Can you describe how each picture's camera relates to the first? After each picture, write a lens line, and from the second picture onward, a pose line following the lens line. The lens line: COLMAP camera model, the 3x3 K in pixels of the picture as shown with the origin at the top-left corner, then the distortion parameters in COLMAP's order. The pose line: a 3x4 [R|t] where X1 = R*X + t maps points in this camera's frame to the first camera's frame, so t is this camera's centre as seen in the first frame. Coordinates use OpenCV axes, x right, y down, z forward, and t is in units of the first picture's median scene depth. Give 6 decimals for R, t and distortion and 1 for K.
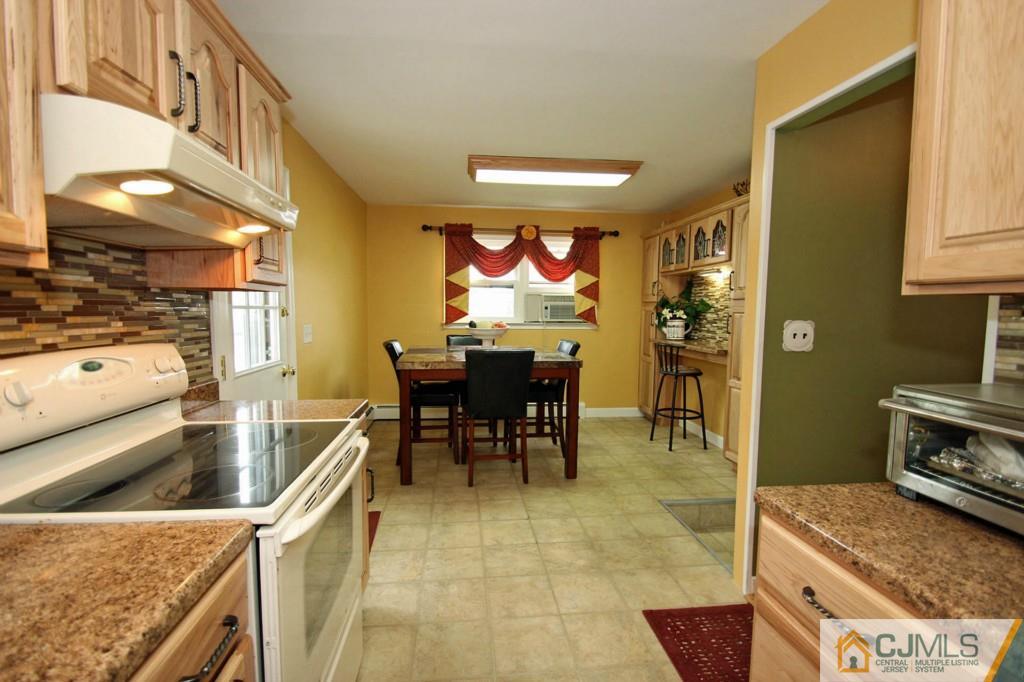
lens RADIAL K [[474.9, 0, 511.4], [0, 474.9, 348.4], [0, 0, 1]] dist [0.019583, -0.020066]
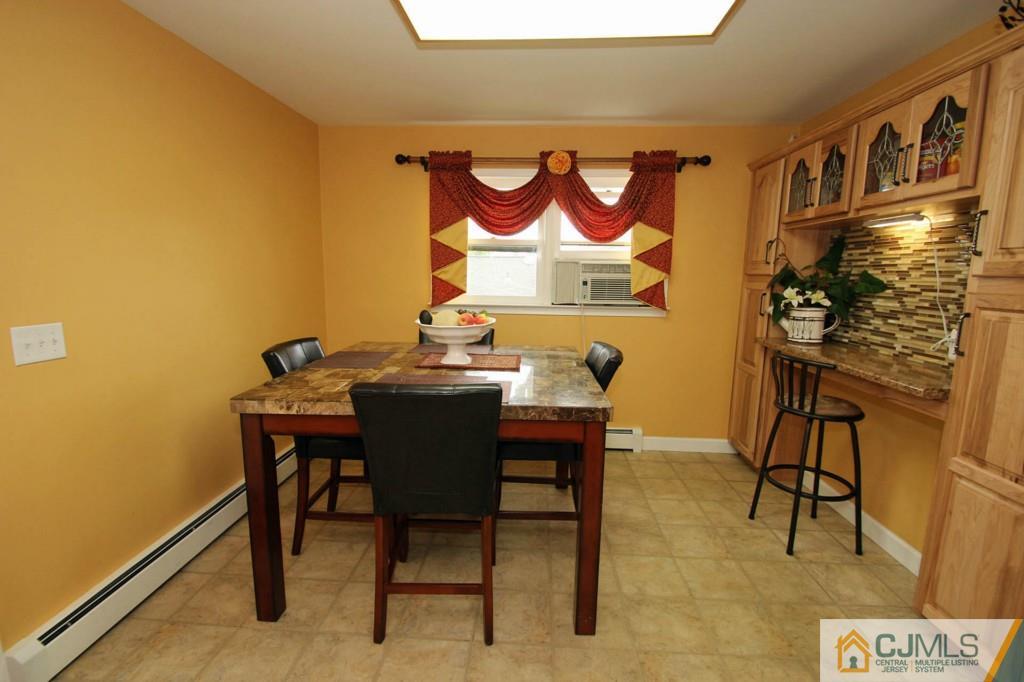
lens RADIAL K [[474.9, 0, 511.4], [0, 474.9, 348.4], [0, 0, 1]] dist [0.019583, -0.020066]
pose [[0.986252, 0.031274, -0.162260, 0.086109], [-0.019767, 0.997205, 0.072048, -0.043502], [0.164060, -0.067850, 0.984114, 0.361666]]
